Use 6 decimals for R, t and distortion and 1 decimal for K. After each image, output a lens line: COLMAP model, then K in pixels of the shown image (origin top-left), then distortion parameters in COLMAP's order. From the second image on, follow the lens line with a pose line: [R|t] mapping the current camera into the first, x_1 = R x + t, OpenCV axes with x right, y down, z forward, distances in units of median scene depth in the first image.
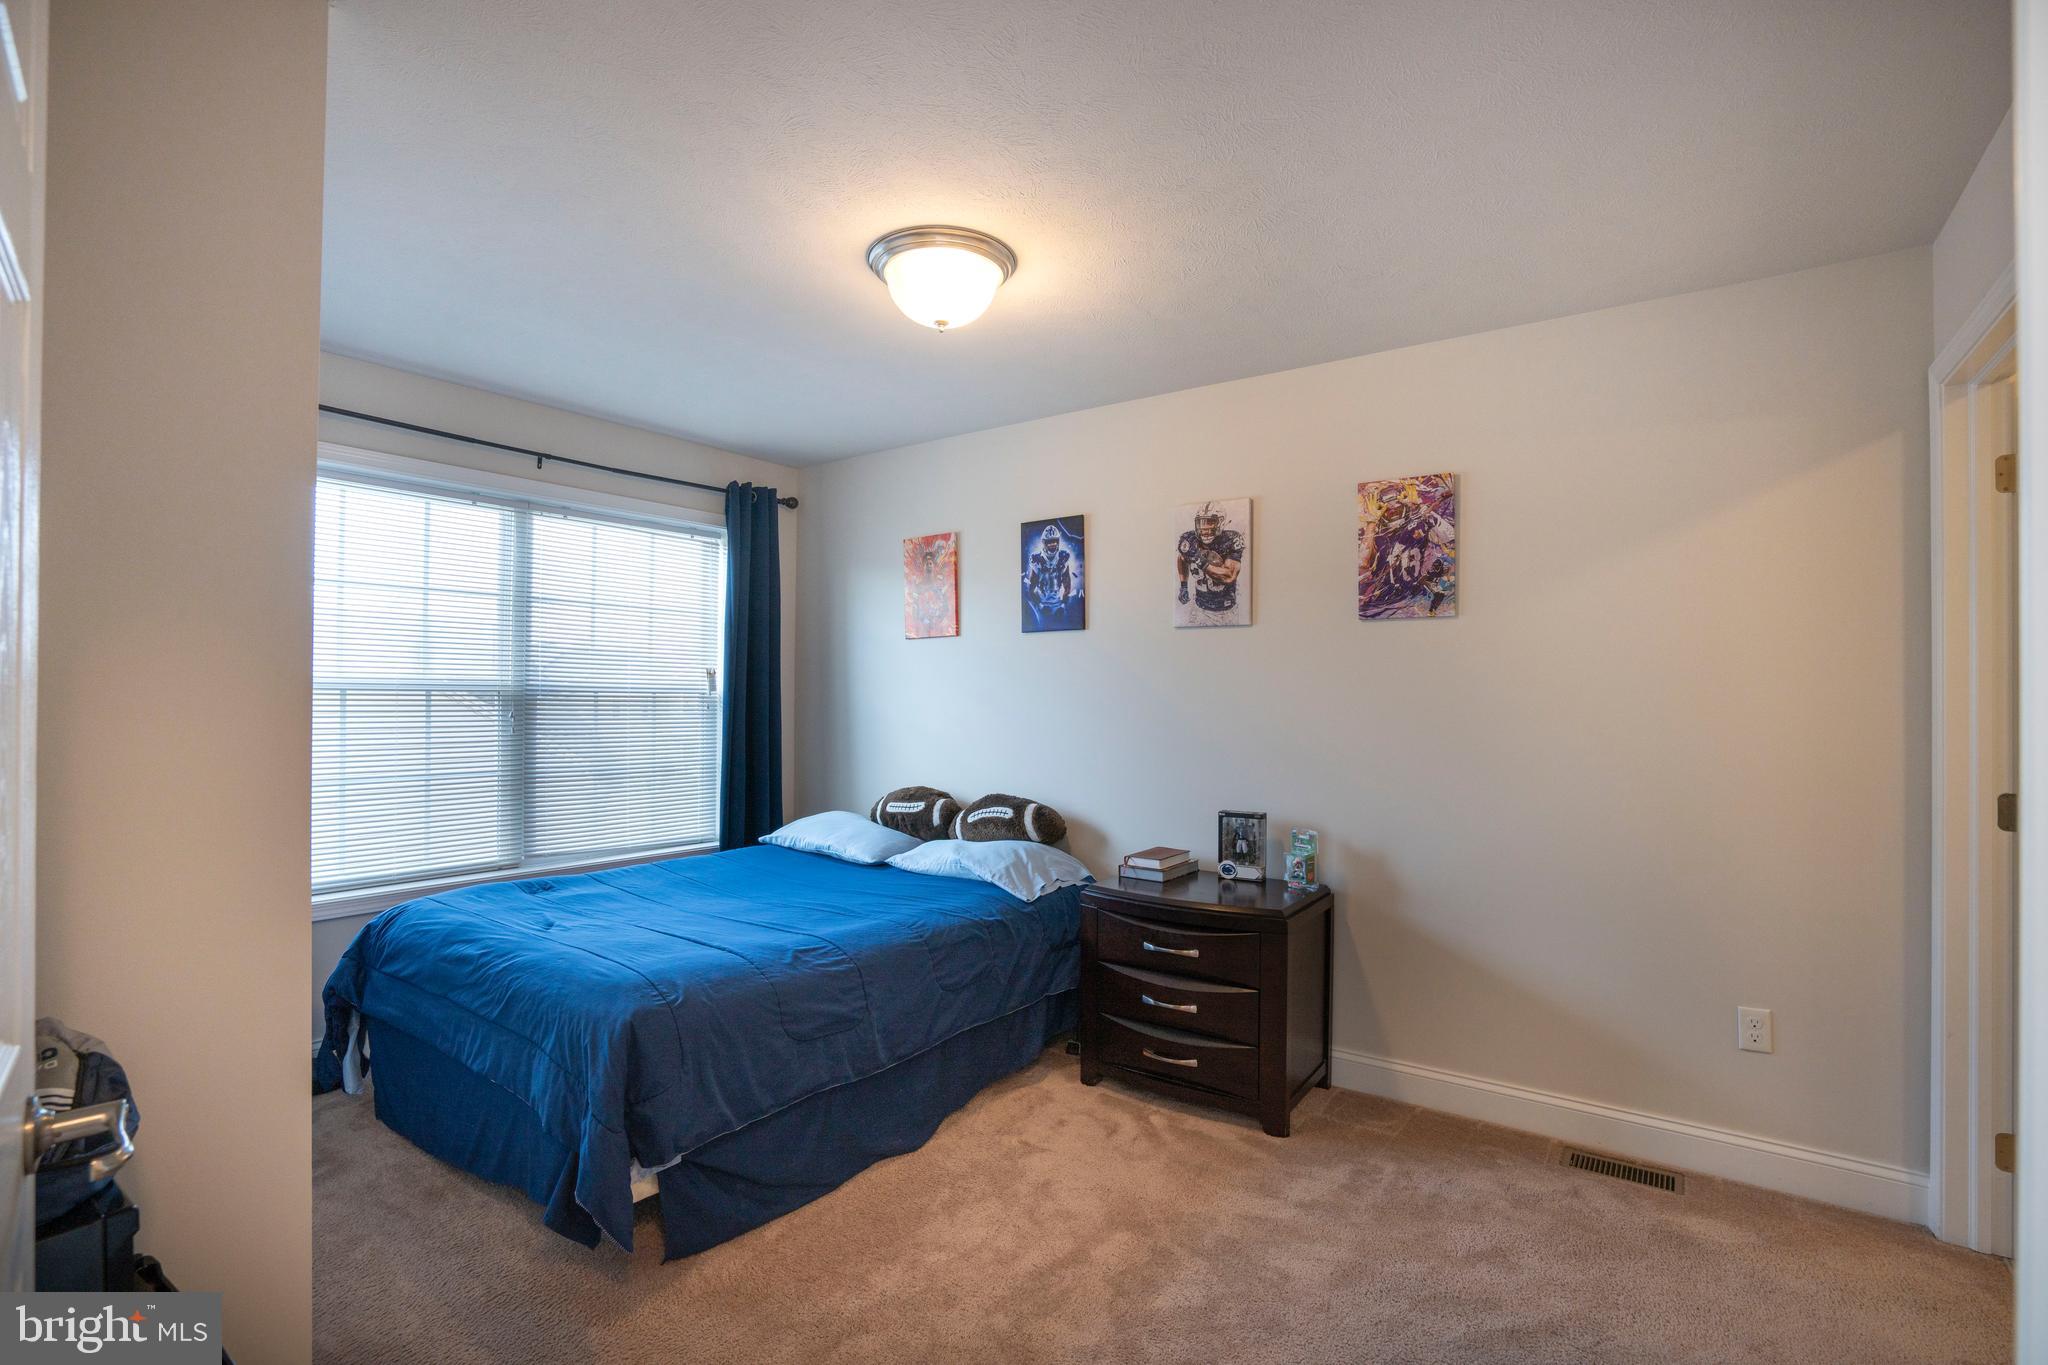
lens RADIAL K [[945.8, 0, 1019.8], [0, 945.8, 686.3], [0, 0, 1]] dist [-0.061696, 0.025952]
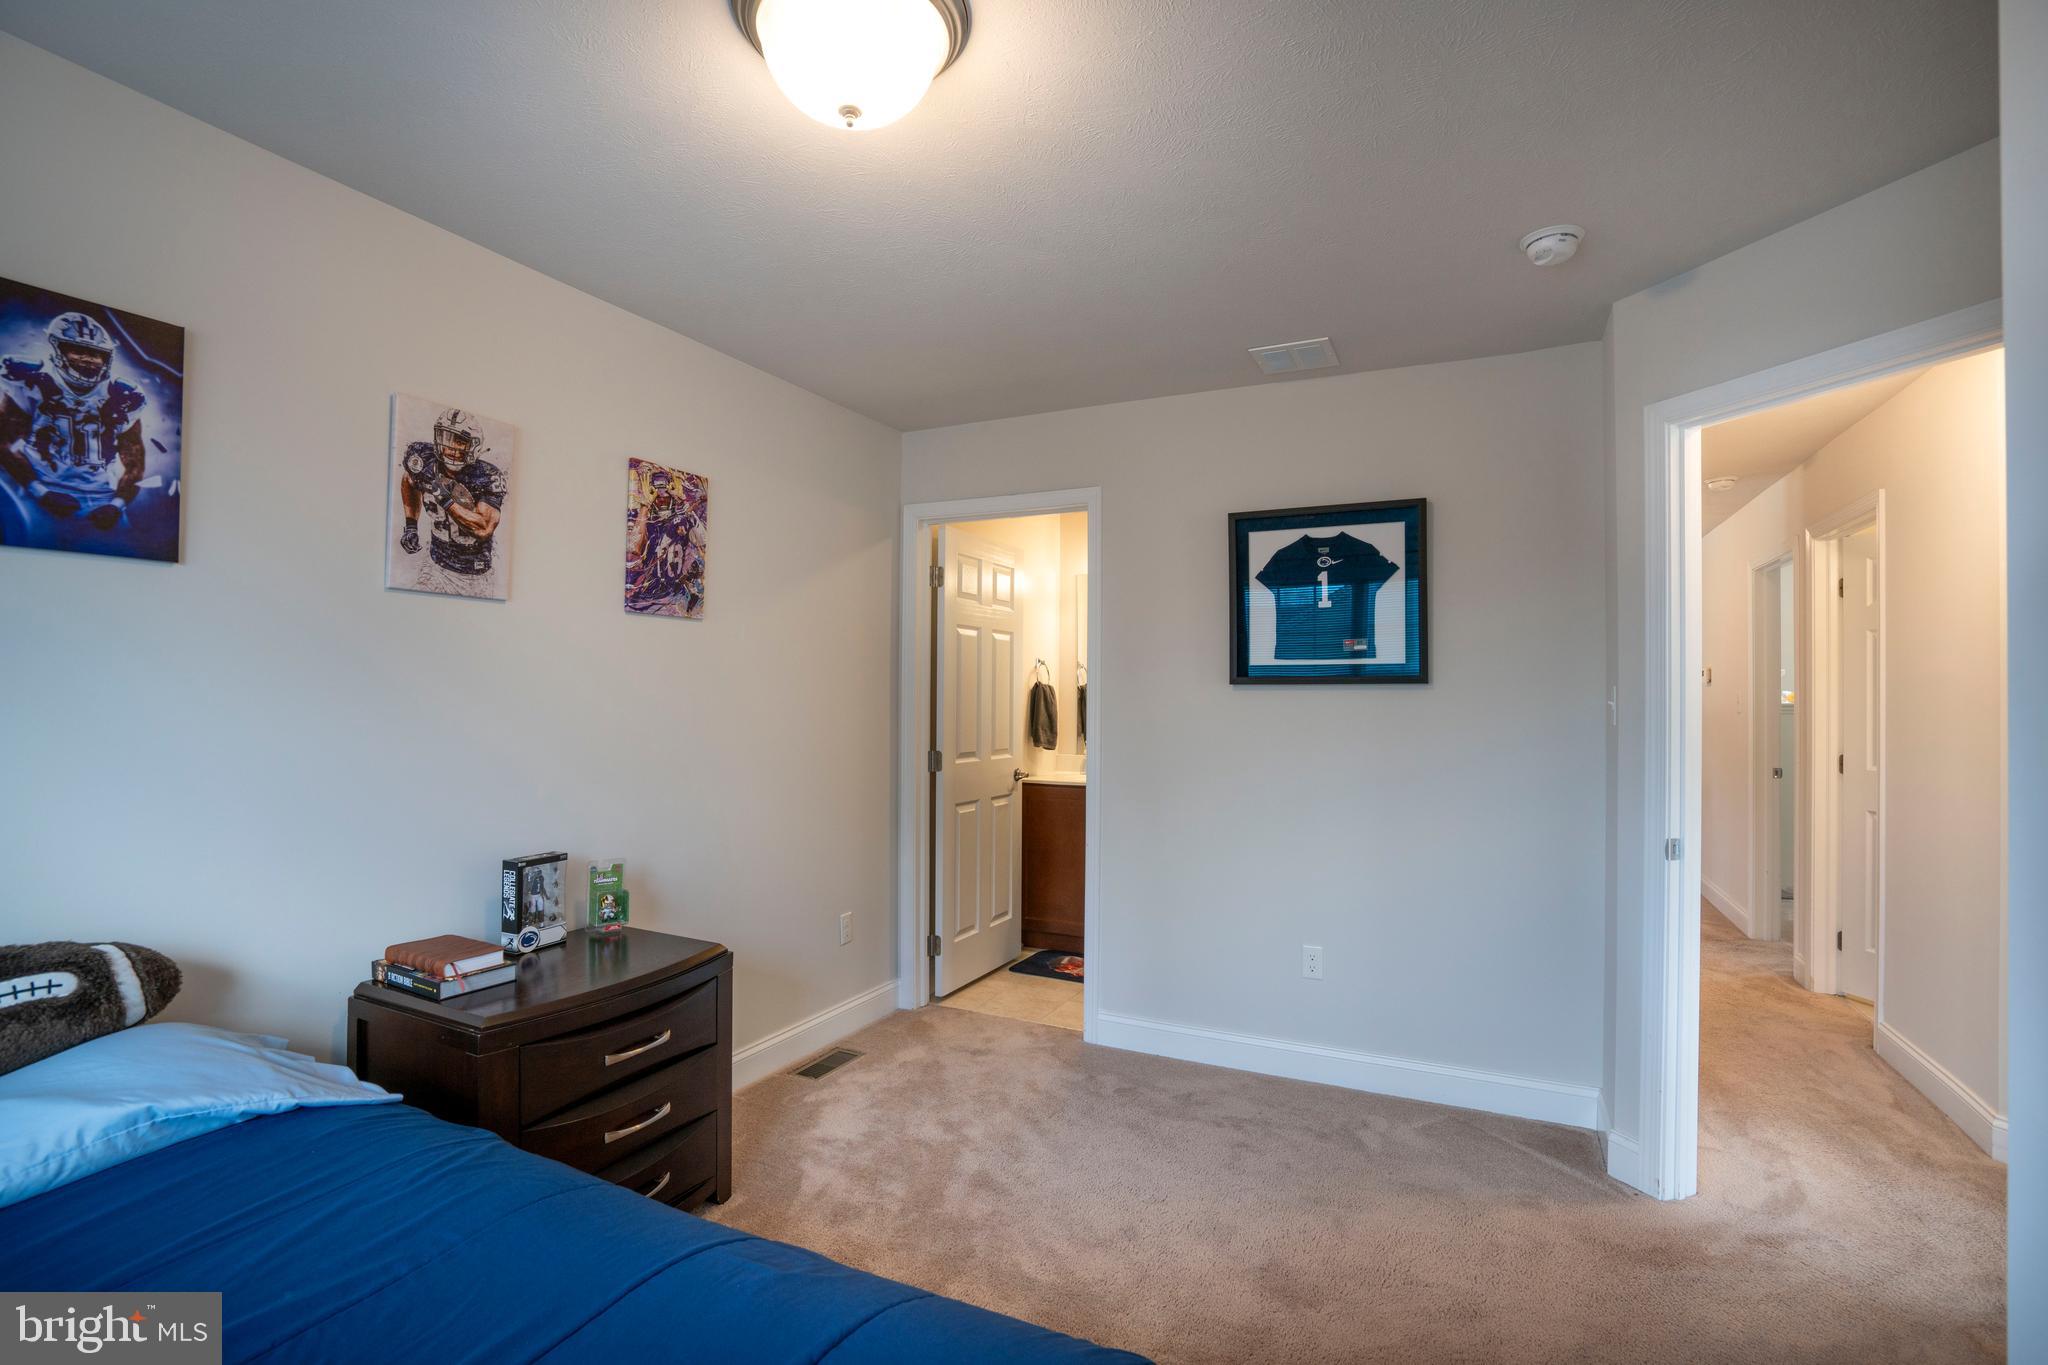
lens RADIAL K [[945.8, 0, 1019.8], [0, 945.8, 686.3], [0, 0, 1]] dist [-0.061696, 0.025952]
pose [[-0.163075, 0.005246, 0.986600, -0.522020], [-0.016634, 0.999829, -0.008066, 0.000291], [-0.986473, -0.017726, -0.162960, 0.719089]]
